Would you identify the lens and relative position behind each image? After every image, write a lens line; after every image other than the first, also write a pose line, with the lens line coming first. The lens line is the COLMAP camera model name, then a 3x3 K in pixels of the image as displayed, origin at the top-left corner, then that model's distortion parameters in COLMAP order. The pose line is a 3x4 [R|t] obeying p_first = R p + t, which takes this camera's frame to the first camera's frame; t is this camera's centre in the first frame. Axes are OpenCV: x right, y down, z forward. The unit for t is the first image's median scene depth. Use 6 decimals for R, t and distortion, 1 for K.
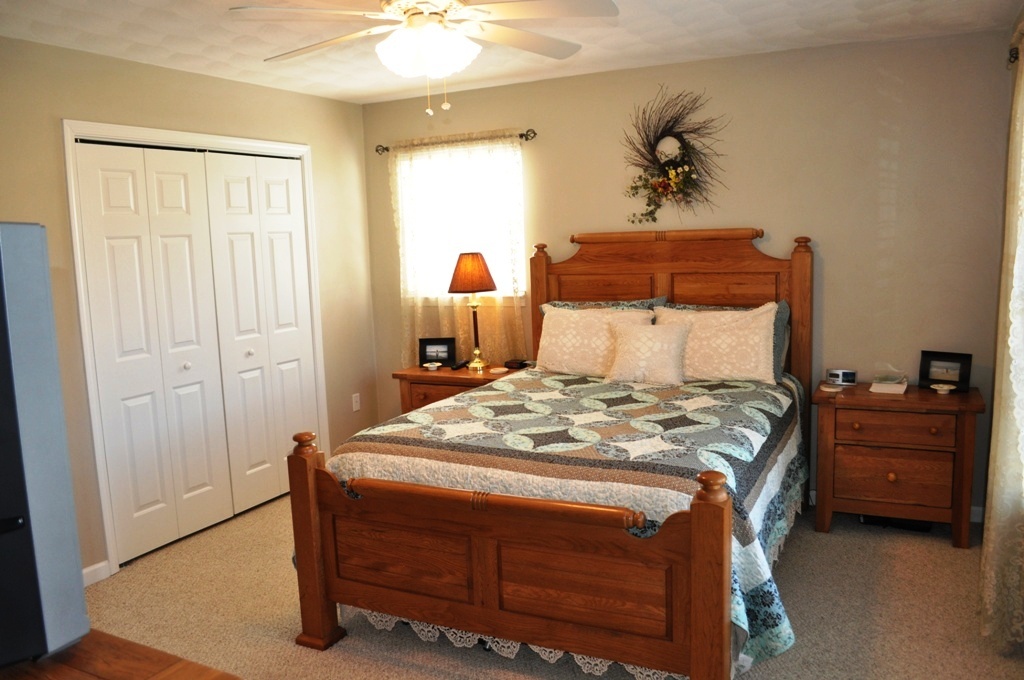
lens RADIAL K [[802.4, 0, 515.0], [0, 802.4, 340.9], [0, 0, 1]] dist [-0.082938, 0.008532]
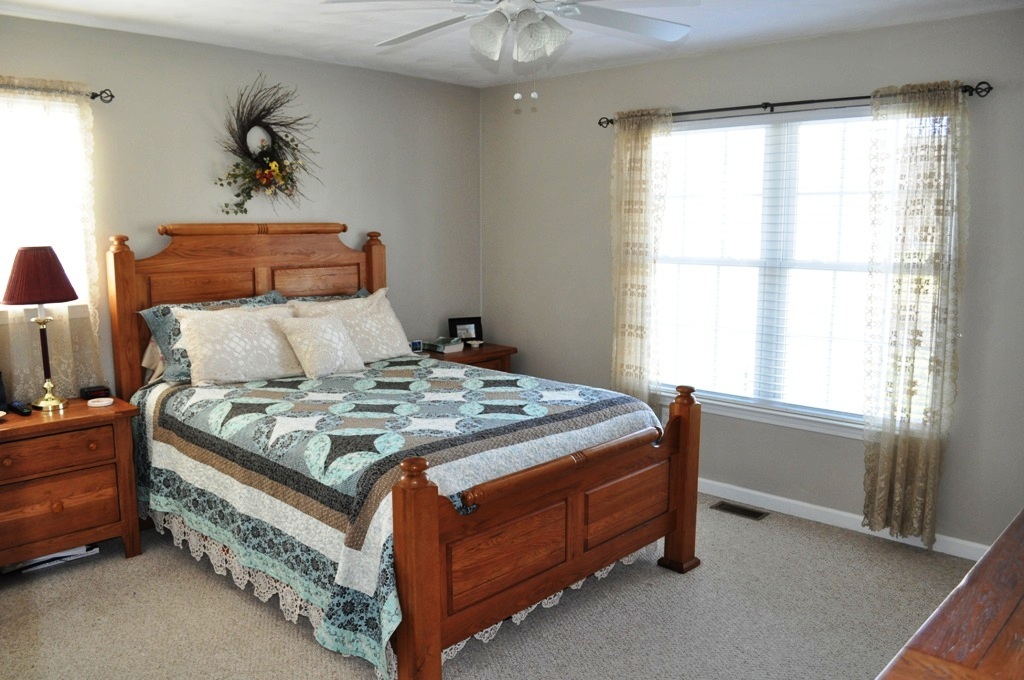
lens RADIAL K [[802.4, 0, 515.0], [0, 802.4, 340.9], [0, 0, 1]] dist [-0.082938, 0.008532]
pose [[0.287103, -0.103503, 0.952291, -0.651159], [0.113065, 0.990857, 0.073608, -0.032862], [-0.951204, 0.086538, 0.296181, 0.434069]]
